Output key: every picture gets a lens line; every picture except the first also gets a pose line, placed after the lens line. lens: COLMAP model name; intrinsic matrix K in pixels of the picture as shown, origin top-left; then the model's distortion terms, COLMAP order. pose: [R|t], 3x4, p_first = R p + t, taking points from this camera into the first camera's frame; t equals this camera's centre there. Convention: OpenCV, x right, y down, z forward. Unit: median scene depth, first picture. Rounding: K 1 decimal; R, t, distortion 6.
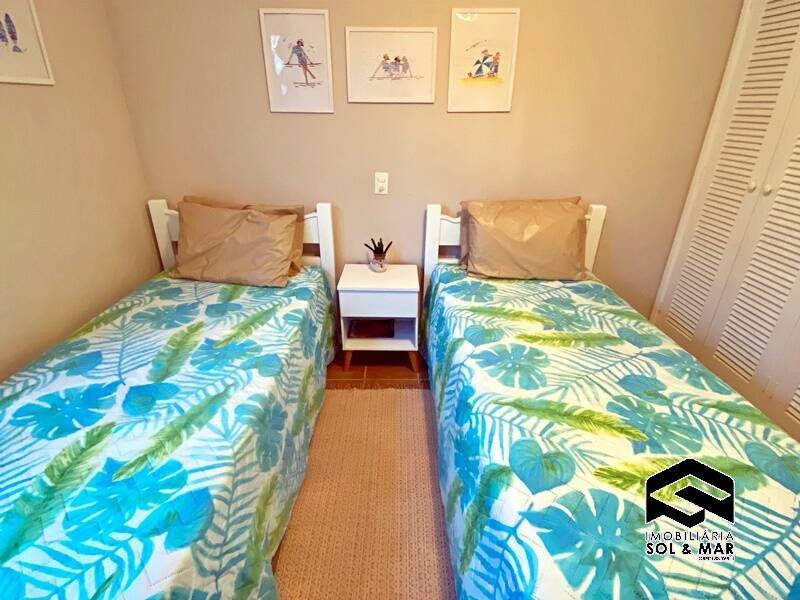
lens RADIAL K [[393.8, 0, 397.6], [0, 393.8, 299.0], [0, 0, 1]] dist [0.033347, -0.031410]
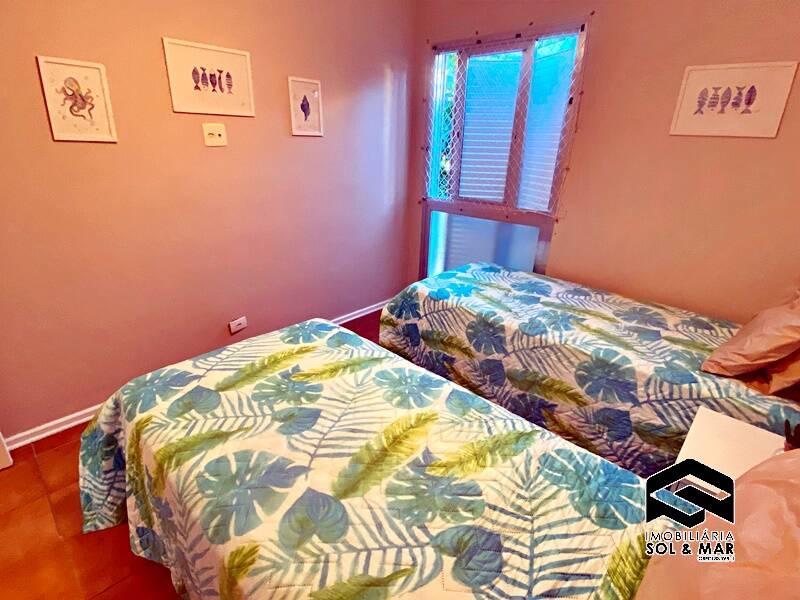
lens RADIAL K [[393.8, 0, 397.6], [0, 393.8, 299.0], [0, 0, 1]] dist [0.033347, -0.031410]
pose [[-0.693967, 0.238905, -0.679216, 0.728870], [-0.339555, 0.723263, 0.601327, -0.459413], [0.634911, 0.647932, -0.420799, 0.964379]]
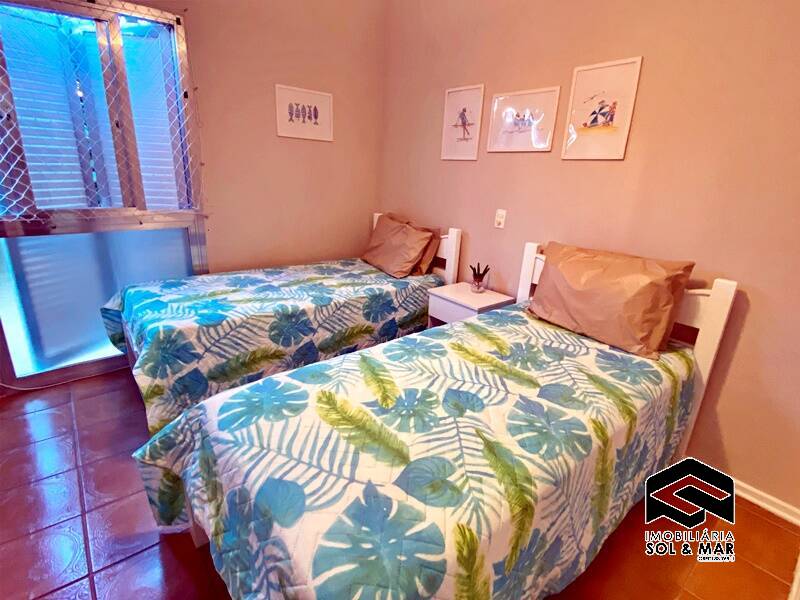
lens RADIAL K [[396.0, 0, 398.6], [0, 396.0, 295.7], [0, 0, 1]] dist [0.086708, -0.090619]
pose [[0.626107, 0.256269, -0.736421, 0.845477], [-0.368322, 0.929640, 0.010359, 0.013875], [0.687262, 0.264754, 0.676444, 0.087535]]
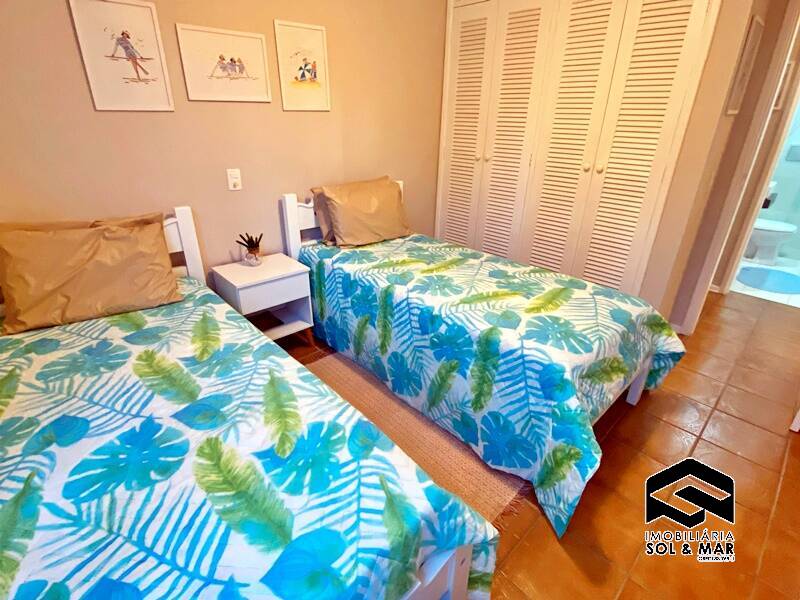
lens RADIAL K [[396.0, 0, 398.6], [0, 396.0, 295.7], [0, 0, 1]] dist [0.086708, -0.090619]
pose [[0.735760, -0.280188, 0.616564, -0.557759], [0.282084, 0.954461, 0.097123, 0.011809], [-0.615700, 0.102463, 0.781291, -0.045637]]
